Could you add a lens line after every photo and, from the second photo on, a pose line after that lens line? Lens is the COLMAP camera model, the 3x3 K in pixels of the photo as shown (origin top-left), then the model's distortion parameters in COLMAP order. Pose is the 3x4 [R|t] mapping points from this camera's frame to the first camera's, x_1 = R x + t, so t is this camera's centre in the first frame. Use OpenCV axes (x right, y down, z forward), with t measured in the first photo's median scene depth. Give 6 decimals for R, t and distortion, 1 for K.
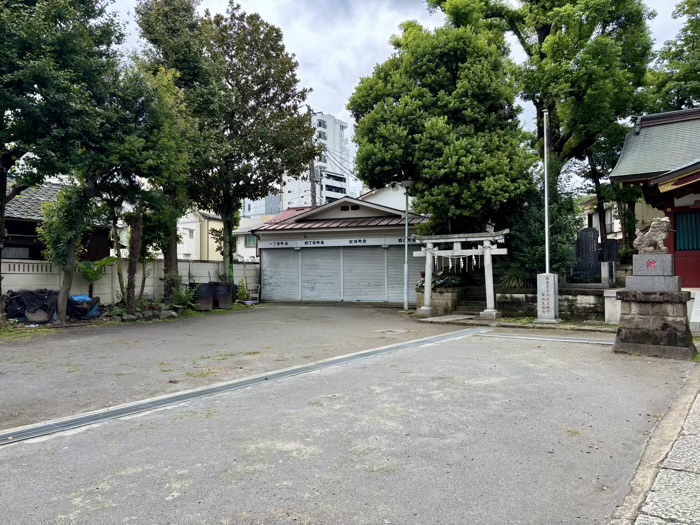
lens RADIAL K [[526.5, 0, 351.1], [0, 526.5, 265.8], [0, 0, 1]] dist [0.059267, -0.066621]
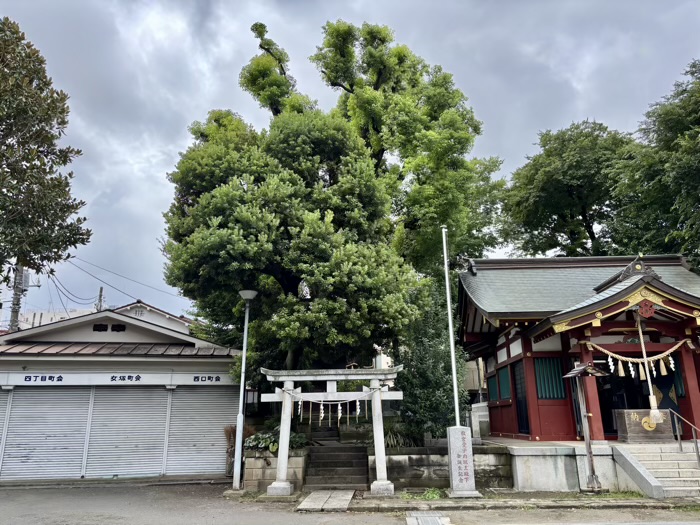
lens RADIAL K [[527.1, 0, 350.5], [0, 527.1, 261.1], [0, 0, 1]] dist [0.062254, -0.068635]
pose [[0.823067, 0.157056, 0.545796, -0.198789], [0.001795, 0.960280, -0.279033, -0.000830], [-0.567941, 0.230643, 0.790093, 0.390526]]
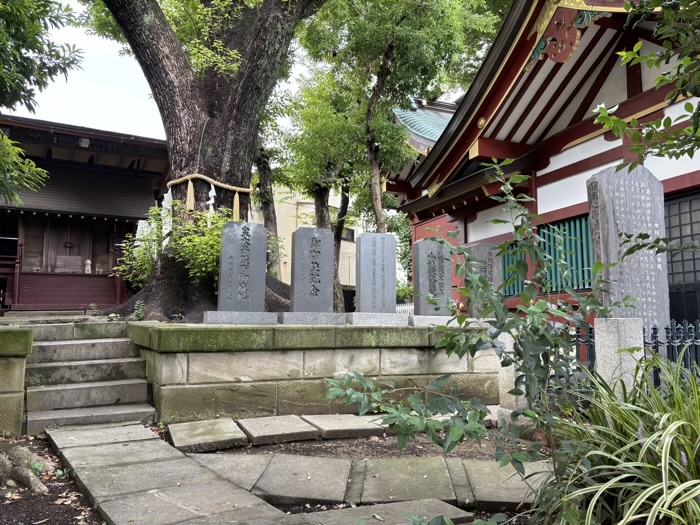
lens RADIAL K [[526.5, 0, 351.1], [0, 526.5, 265.8], [0, 0, 1]] dist [0.059267, -0.066621]
pose [[0.517855, 0.105592, 0.848926, 0.217771], [-0.018048, 0.993481, -0.112563, -0.001342], [-0.855278, 0.042970, 0.516385, 1.072136]]
